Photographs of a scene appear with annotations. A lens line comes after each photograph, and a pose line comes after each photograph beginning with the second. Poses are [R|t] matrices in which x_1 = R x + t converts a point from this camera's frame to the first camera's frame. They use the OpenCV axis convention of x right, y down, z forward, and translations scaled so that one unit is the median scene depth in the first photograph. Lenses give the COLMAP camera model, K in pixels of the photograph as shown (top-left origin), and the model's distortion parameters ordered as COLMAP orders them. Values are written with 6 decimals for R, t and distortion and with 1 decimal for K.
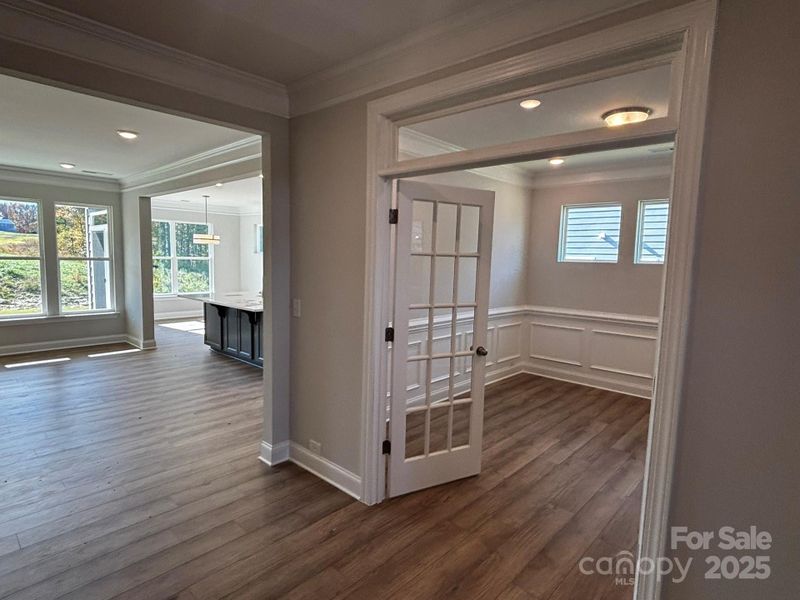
lens RADIAL K [[438.2, 0, 398.3], [0, 438.2, 297.1], [0, 0, 1]] dist [0.016644, -0.017660]
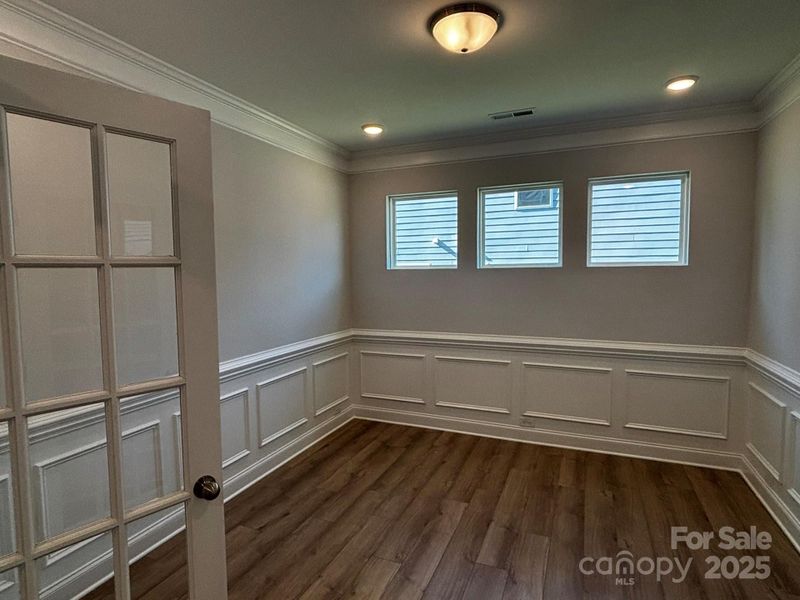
lens RADIAL K [[438.2, 0, 398.9], [0, 438.2, 298.6], [0, 0, 1]] dist [0.016644, -0.017660]
pose [[0.938948, -0.060410, 0.338715, 0.140981], [0.067558, 0.997672, -0.009341, -0.025630], [-0.337362, 0.031654, 0.940843, 0.323076]]
